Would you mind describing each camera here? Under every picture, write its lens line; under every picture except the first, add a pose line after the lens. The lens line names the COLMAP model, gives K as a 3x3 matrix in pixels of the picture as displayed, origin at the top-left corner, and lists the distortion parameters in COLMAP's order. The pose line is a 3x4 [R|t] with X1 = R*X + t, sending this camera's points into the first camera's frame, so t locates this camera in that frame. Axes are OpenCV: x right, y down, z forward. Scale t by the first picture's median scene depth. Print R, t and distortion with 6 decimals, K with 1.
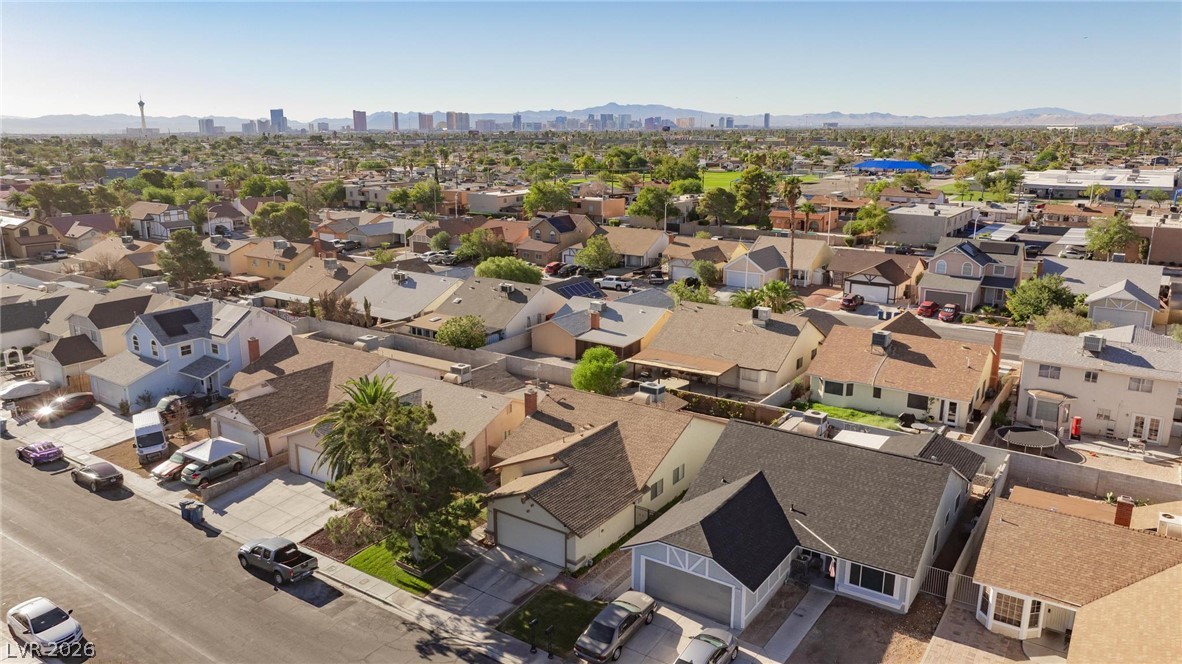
lens RADIAL K [[855.8, 0, 596.5], [0, 855.8, 329.5], [0, 0, 1]] dist [-0.033961, 0.031034]
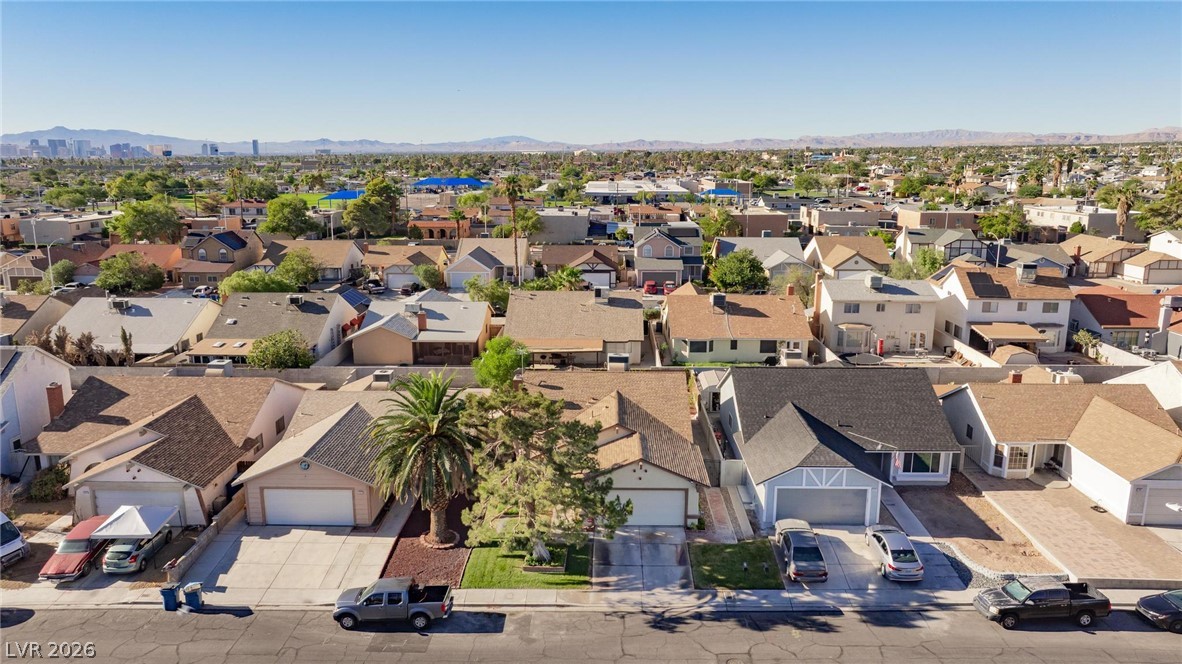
lens RADIAL K [[855.8, 0, 596.5], [0, 855.8, 329.5], [0, 0, 1]] dist [-0.033961, 0.031034]
pose [[0.824367, -0.111950, 0.554875, -0.425668], [0.130909, 0.991379, 0.005529, 0.021352], [-0.550710, 0.068080, 0.831916, 0.135752]]
